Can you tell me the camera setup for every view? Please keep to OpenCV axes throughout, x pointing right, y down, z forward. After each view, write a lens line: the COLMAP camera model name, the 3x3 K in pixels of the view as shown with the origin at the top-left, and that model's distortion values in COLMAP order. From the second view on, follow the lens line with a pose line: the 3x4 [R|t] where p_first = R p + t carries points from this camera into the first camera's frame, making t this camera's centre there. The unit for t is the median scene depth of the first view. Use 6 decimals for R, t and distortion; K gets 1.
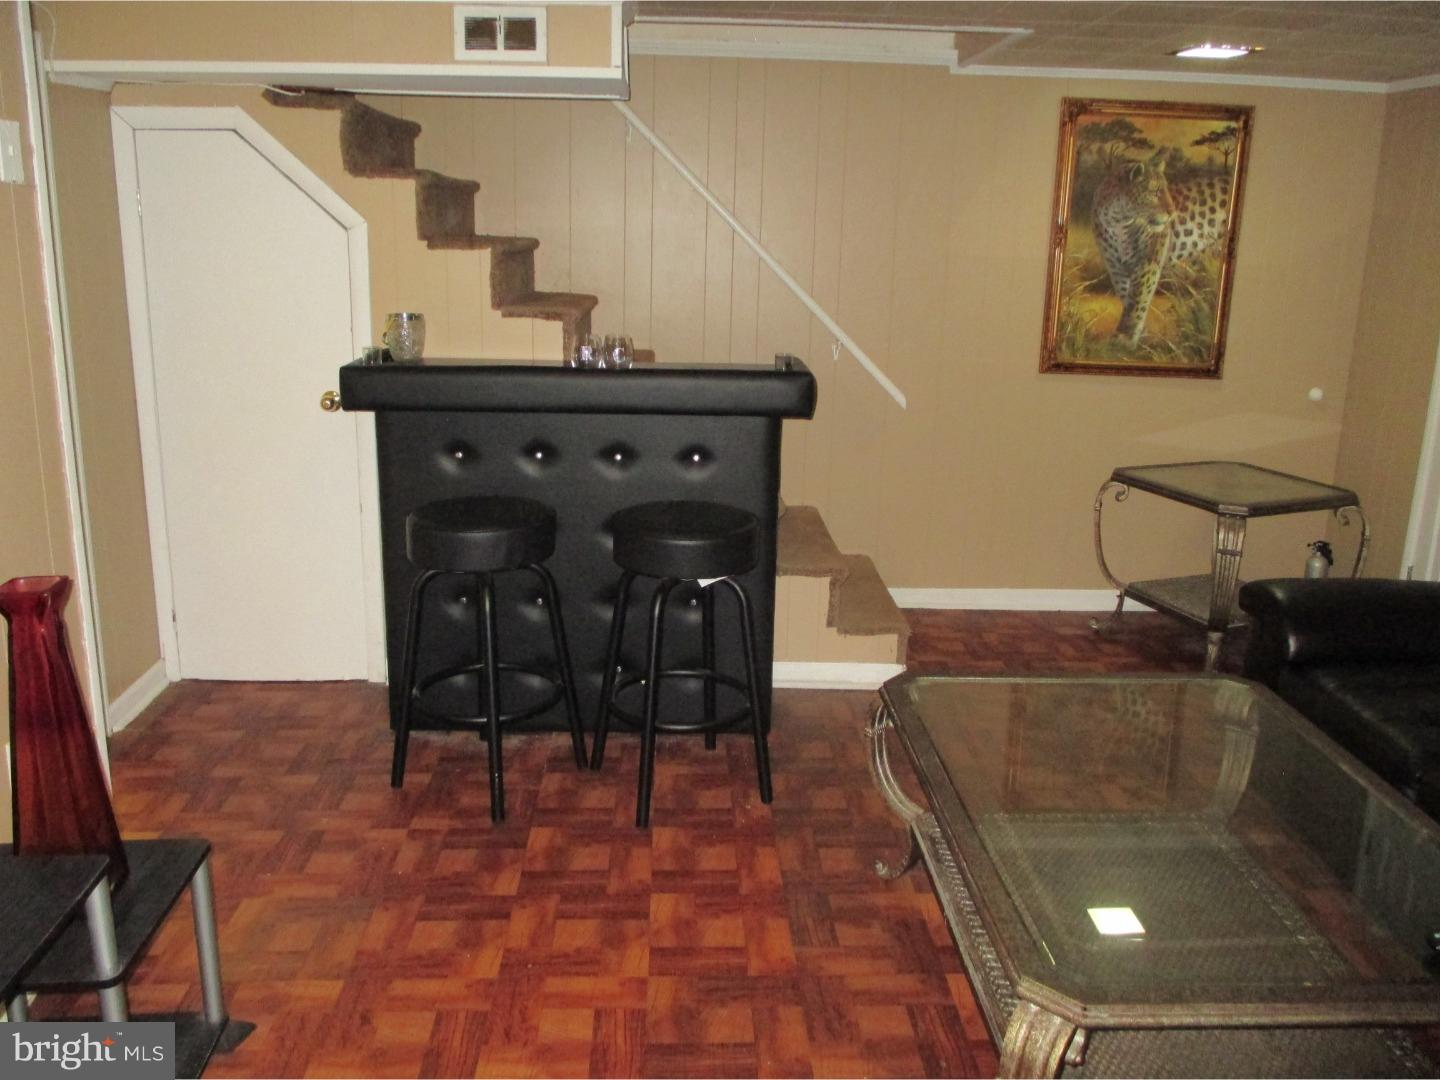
lens RADIAL K [[1225.4, 0, 724.2], [0, 1225.4, 536.1], [0, 0, 1]] dist [-0.025409, -0.010700]
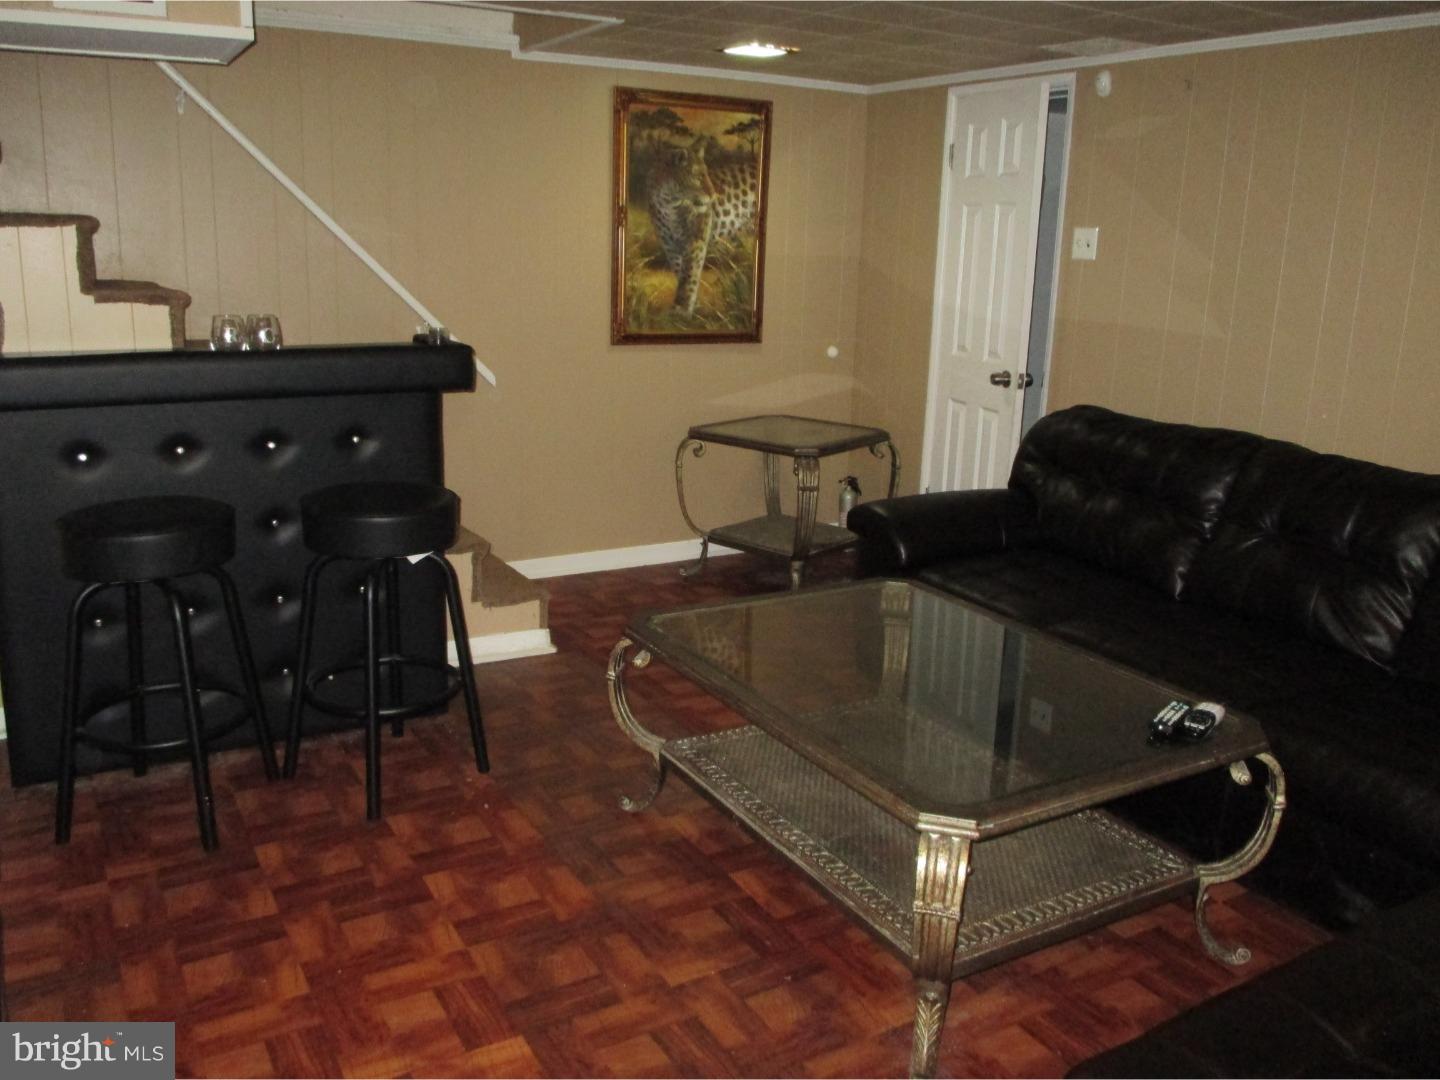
lens RADIAL K [[1225.4, 0, 722.1], [0, 1225.4, 547.4], [0, 0, 1]] dist [-0.025409, -0.010700]
pose [[0.880165, -0.119390, 0.459408, -0.207460], [0.115425, 0.992633, 0.036825, 0.017201], [-0.460421, 0.020616, 0.887461, 0.011091]]
